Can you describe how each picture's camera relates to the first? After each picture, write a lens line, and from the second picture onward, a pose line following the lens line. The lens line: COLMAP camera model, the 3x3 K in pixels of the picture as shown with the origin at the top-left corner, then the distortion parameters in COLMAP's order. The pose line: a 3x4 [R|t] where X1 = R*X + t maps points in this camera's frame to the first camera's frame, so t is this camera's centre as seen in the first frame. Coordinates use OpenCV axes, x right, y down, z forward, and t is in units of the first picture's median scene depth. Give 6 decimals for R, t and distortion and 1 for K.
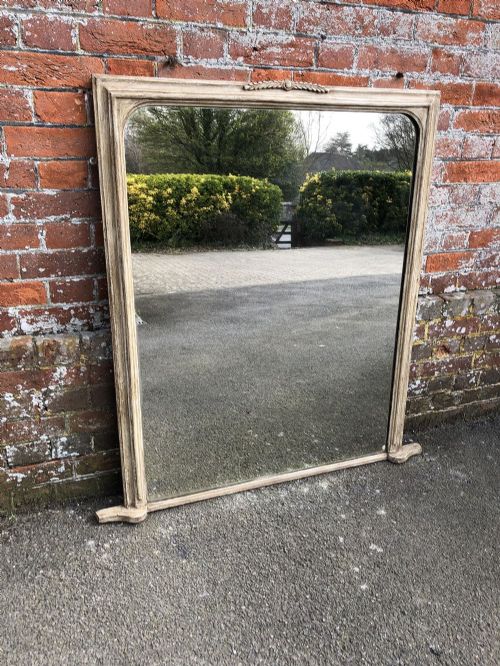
lens RADIAL K [[541.5, 0, 250.4], [0, 541.5, 326.7], [0, 0, 1]] dist [0.013557, 0.002441]
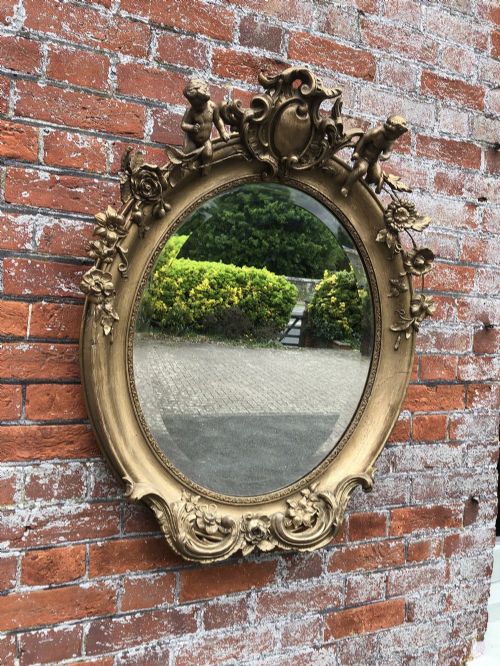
lens RADIAL K [[541.5, 0, 244.7], [0, 541.5, 325.9], [0, 0, 1]] dist [0.013557, 0.002441]
pose [[0.998663, 0.004811, 0.051463, 0.210359], [0.015672, 0.920600, -0.390192, -0.379457], [-0.049254, 0.390477, 0.919294, 0.164336]]
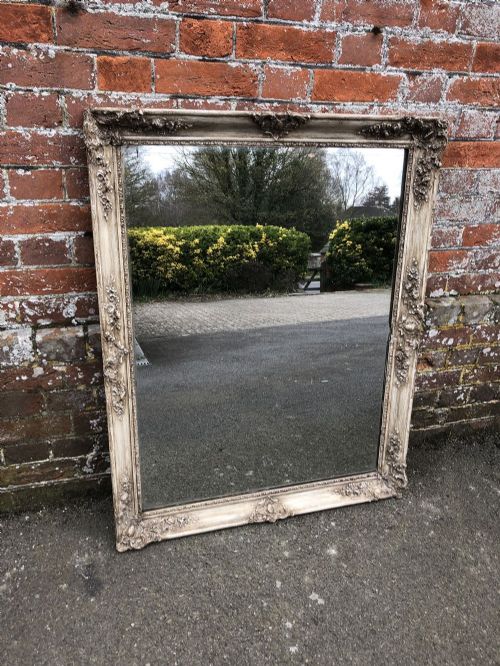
lens RADIAL K [[541.5, 0, 244.8], [0, 541.5, 327.1], [0, 0, 1]] dist [0.013557, 0.002441]
pose [[0.997178, 0.049177, -0.056717, 0.133733], [-0.045467, 0.996852, 0.064948, -0.065384], [0.059732, -0.062186, 0.996276, 0.150403]]
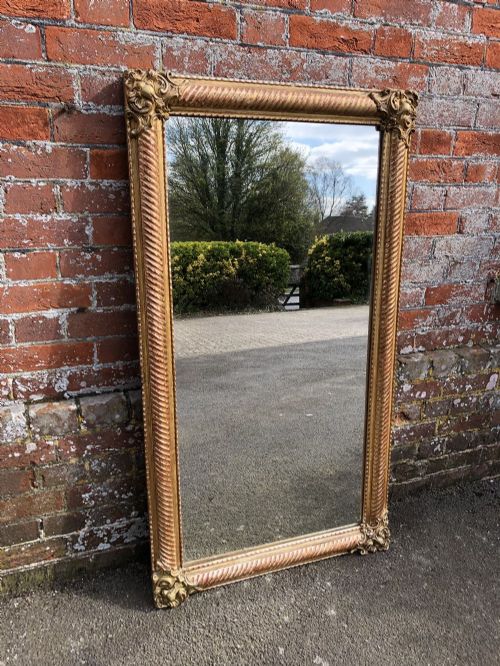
lens RADIAL K [[541.5, 0, 249.1], [0, 541.5, 329.7], [0, 0, 1]] dist [0.013557, 0.002441]
pose [[0.999861, -0.009394, 0.013764, 0.102803], [0.010263, 0.997867, -0.064473, -0.053403], [-0.013129, 0.064605, 0.997825, 0.106591]]
